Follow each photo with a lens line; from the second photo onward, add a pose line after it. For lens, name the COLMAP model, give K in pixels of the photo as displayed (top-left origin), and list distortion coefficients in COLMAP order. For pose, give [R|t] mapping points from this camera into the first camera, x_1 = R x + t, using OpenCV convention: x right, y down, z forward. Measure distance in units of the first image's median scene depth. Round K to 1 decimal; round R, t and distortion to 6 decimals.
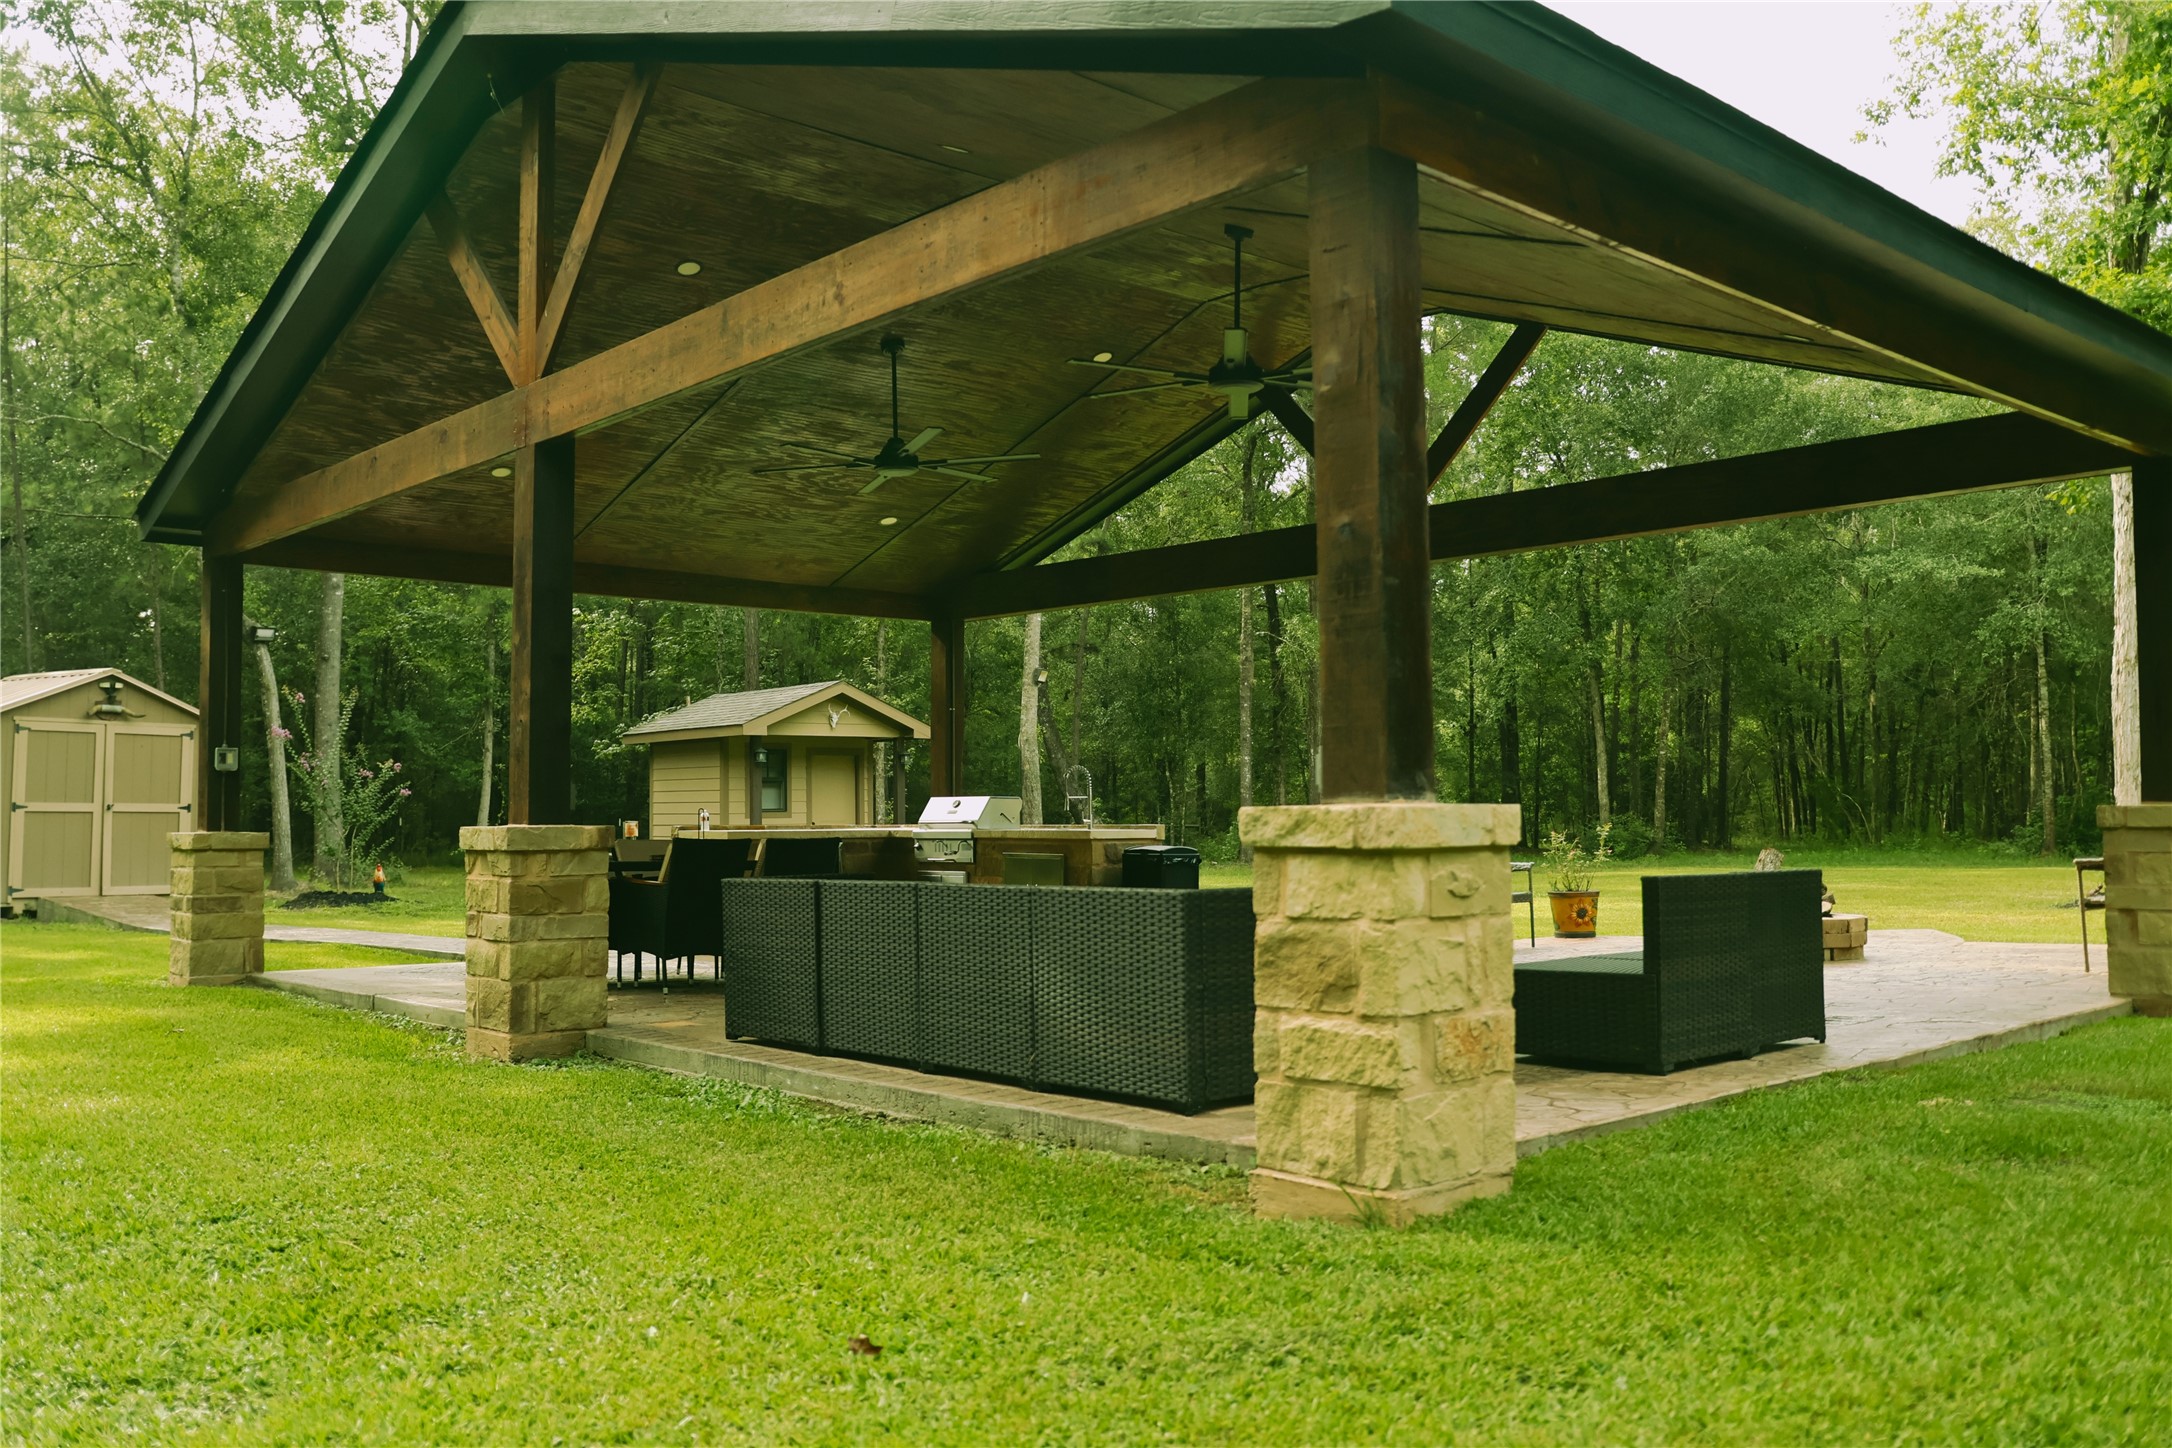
lens RADIAL K [[1829.5, 0, 1145.5], [0, 1829.5, 724.2], [0, 0, 1]] dist [-0.064922, 0.001754]
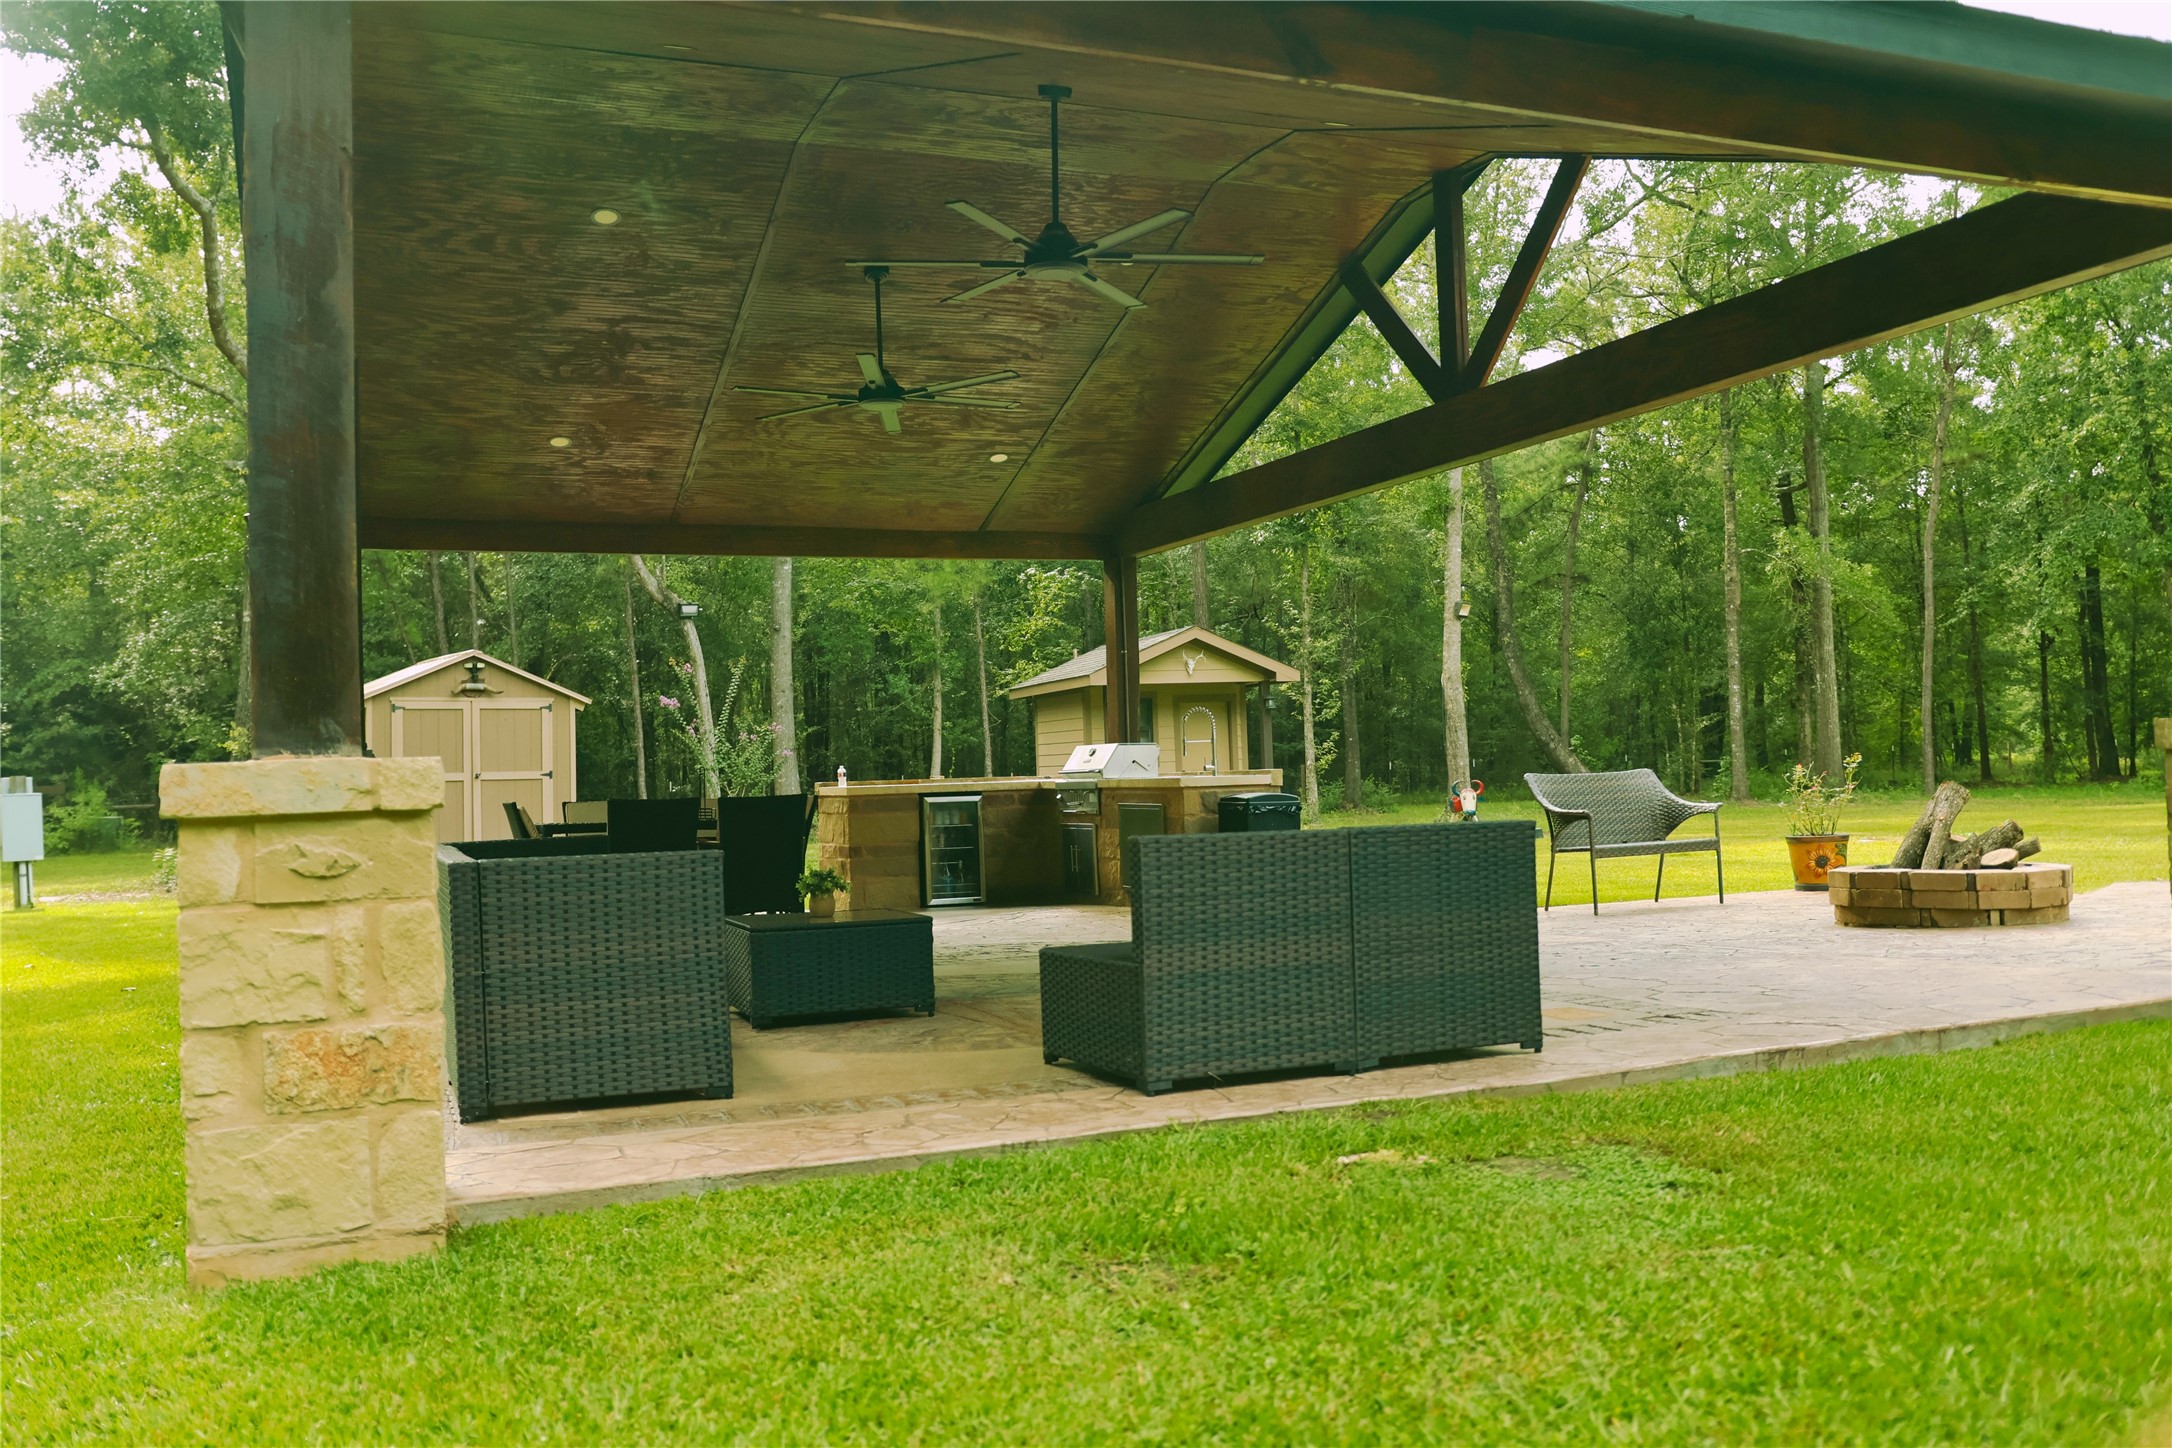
lens RADIAL K [[1829.5, 0, 1084.1], [0, 1829.5, 715.1], [0, 0, 1]] dist [-0.064922, 0.001754]
pose [[0.938743, -0.034985, -0.342837, 0.326154], [0.043723, 0.998885, 0.017789, 0.011140], [0.341832, -0.031689, 0.939227, 0.167991]]
